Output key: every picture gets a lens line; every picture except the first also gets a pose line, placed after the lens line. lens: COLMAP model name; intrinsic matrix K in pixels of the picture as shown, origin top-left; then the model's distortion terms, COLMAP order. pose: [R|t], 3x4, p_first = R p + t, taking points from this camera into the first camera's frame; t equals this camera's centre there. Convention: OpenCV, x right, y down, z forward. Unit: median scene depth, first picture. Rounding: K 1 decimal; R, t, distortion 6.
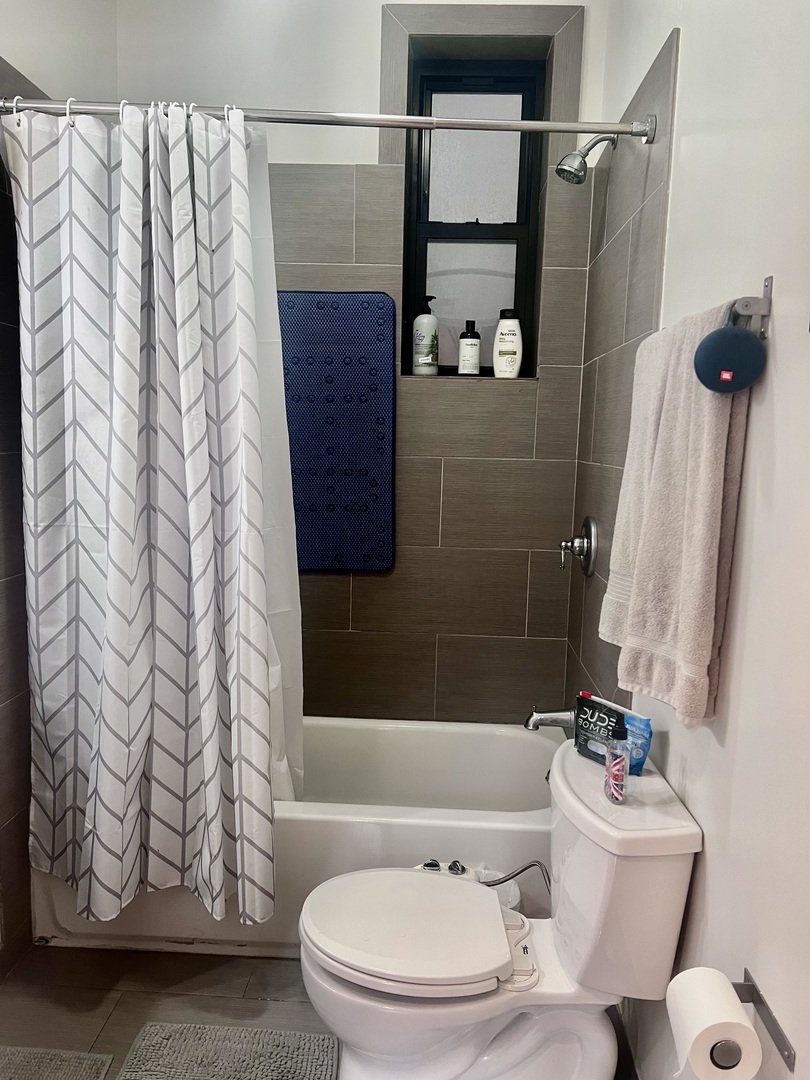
lens RADIAL K [[805.7, 0, 405.0], [0, 805.7, 540.0], [0, 0, 1]] dist [0.086731, -0.095228]
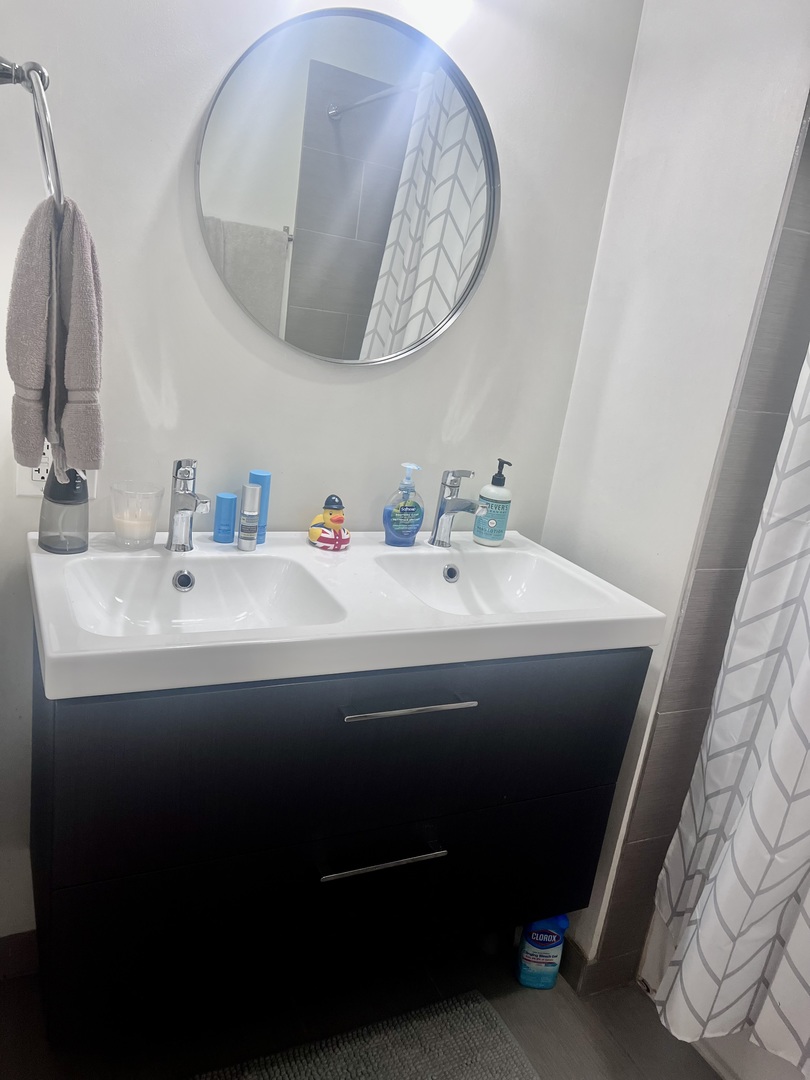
lens RADIAL K [[812.9, 0, 405.0], [0, 812.9, 540.0], [0, 0, 1]] dist [0.063942, -0.075899]
pose [[0.482712, 0.283997, -0.828453, 0.014459], [-0.248130, 0.951549, 0.181618, -0.047467], [0.839893, 0.117895, 0.529793, 0.317209]]
